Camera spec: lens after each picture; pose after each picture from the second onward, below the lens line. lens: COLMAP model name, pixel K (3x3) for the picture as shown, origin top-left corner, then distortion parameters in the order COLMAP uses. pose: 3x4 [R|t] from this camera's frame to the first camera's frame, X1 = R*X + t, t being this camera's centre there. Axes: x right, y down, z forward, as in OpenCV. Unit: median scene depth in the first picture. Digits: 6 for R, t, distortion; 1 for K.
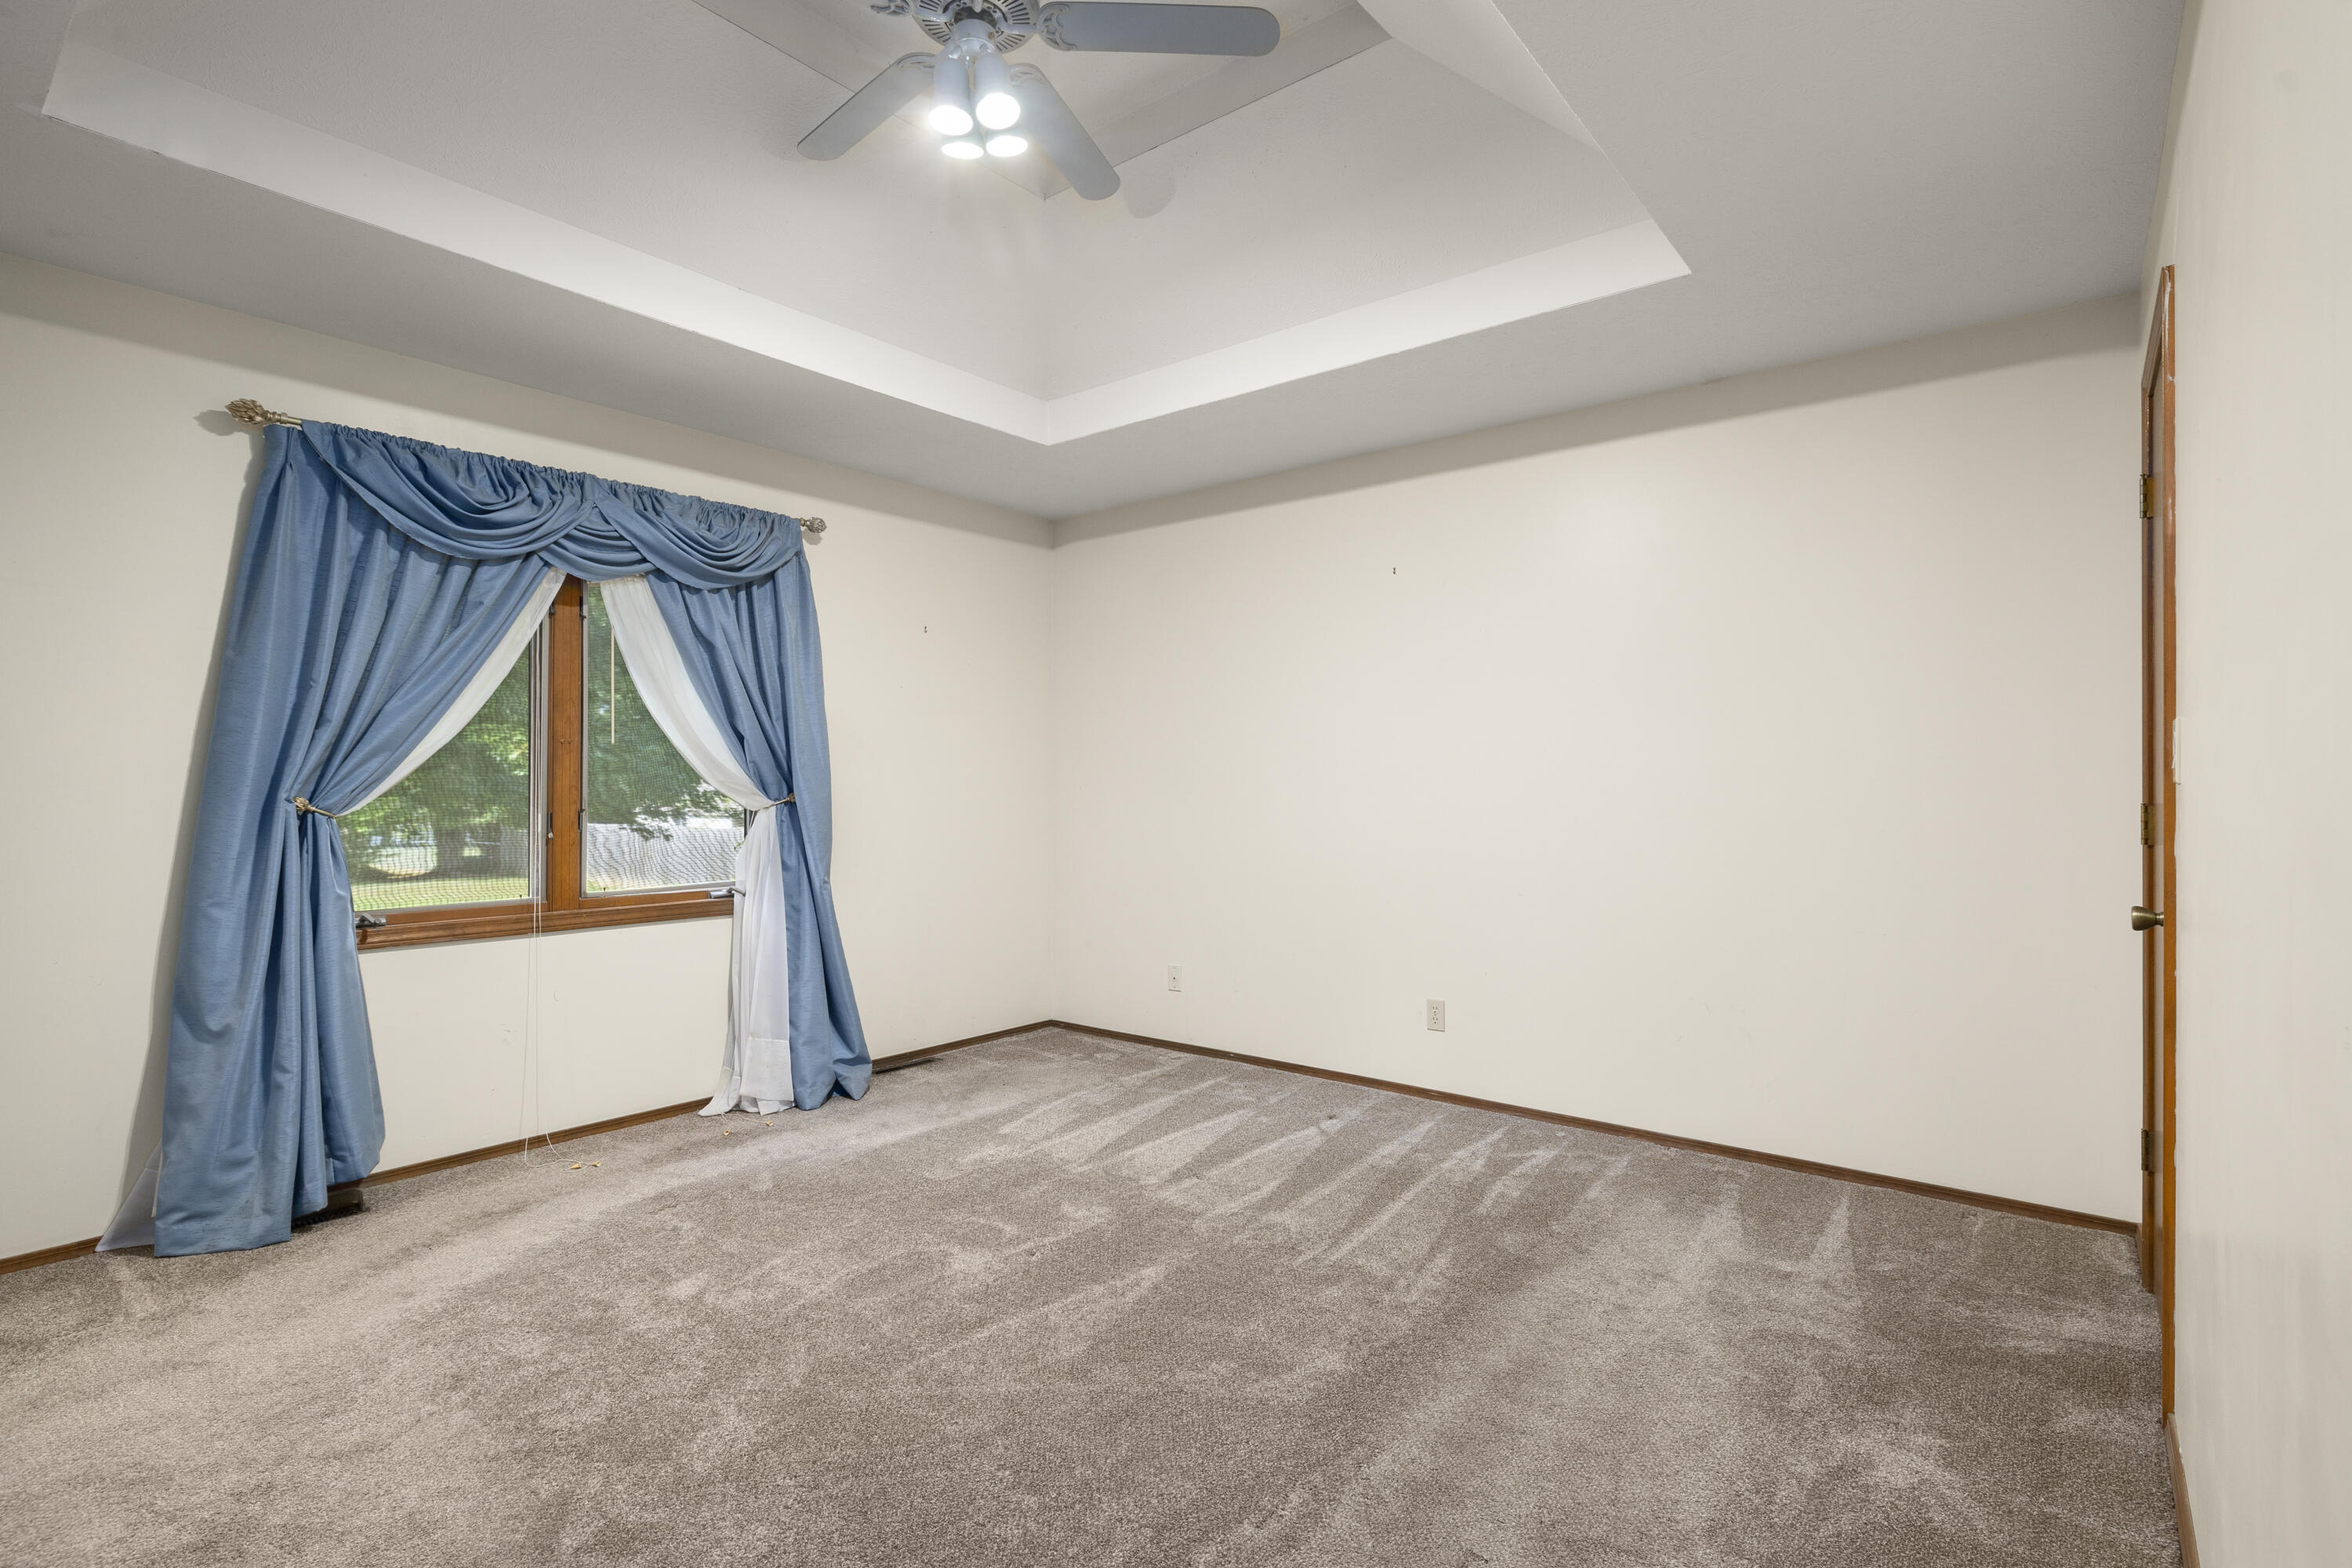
lens RADIAL K [[1113.7, 0, 1175.2], [0, 1113.7, 784.0], [0, 0, 1]] dist [-0.000640, -0.001210]
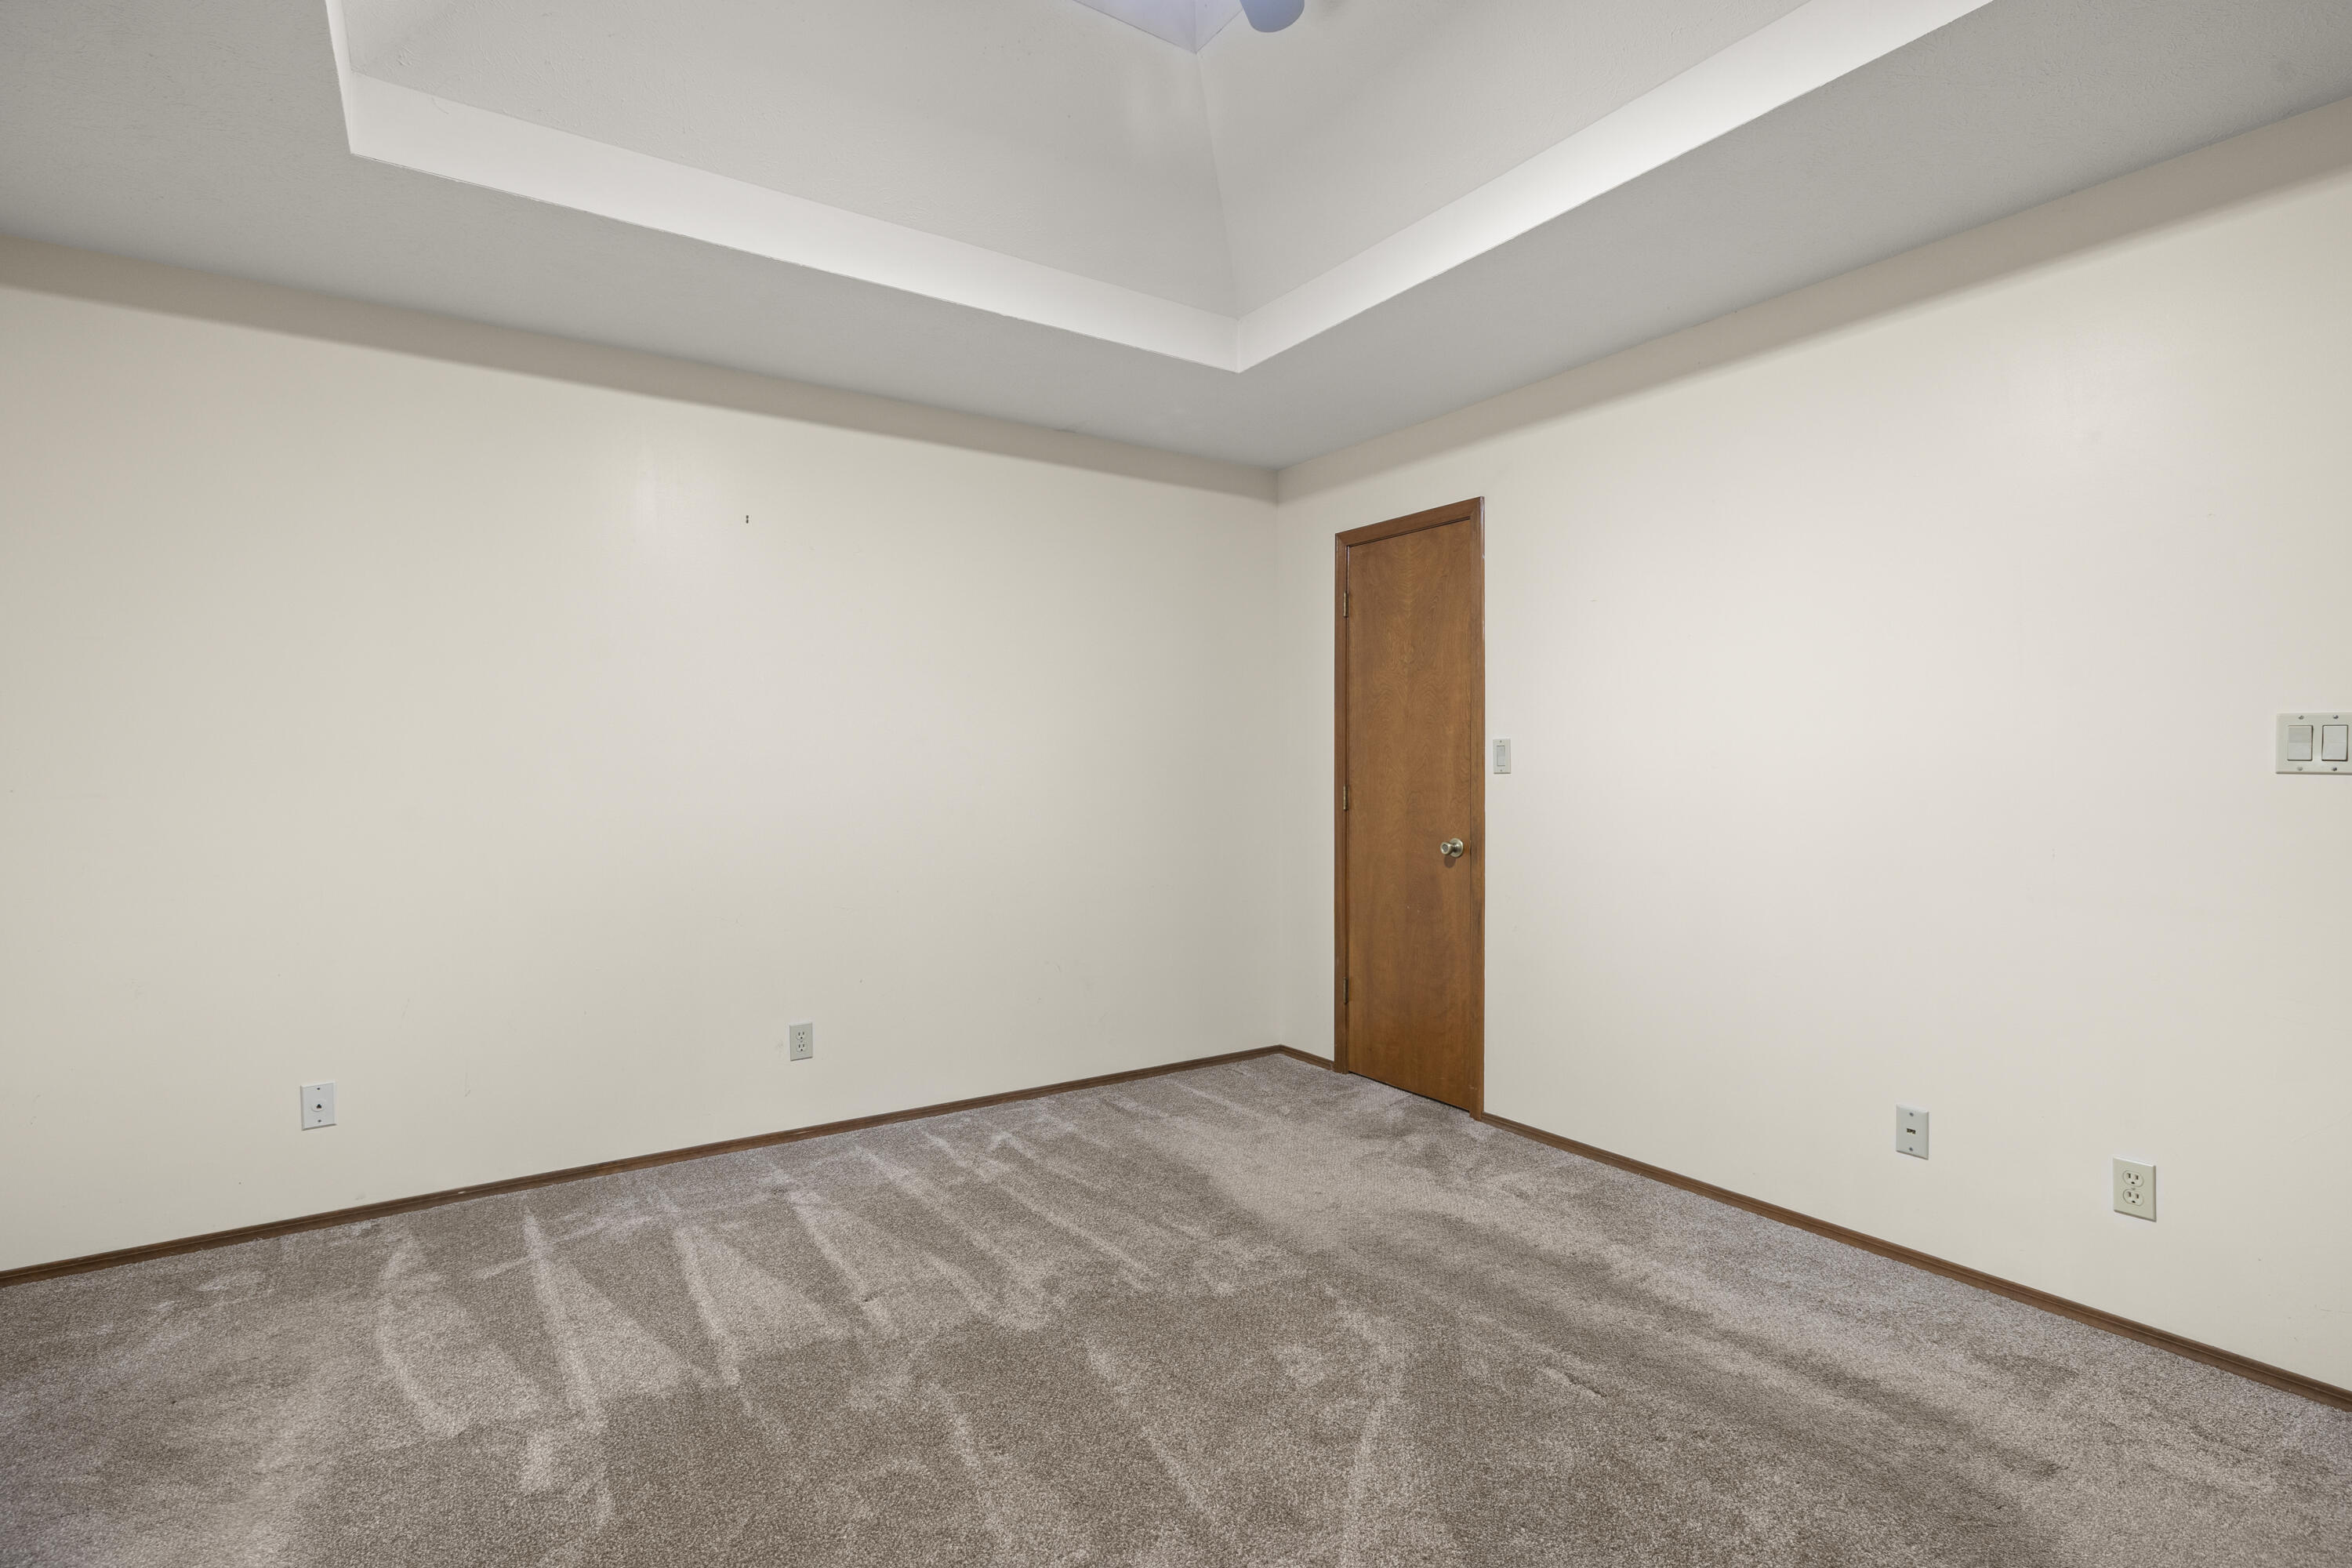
lens RADIAL K [[1113.7, 0, 1179.2], [0, 1113.7, 775.9], [0, 0, 1]] dist [-0.000640, -0.001210]
pose [[0.287378, -0.002335, 0.957815, -0.578599], [0.001331, 0.999997, 0.002038, -0.001366], [-0.957816, 0.000689, 0.287380, 0.527126]]
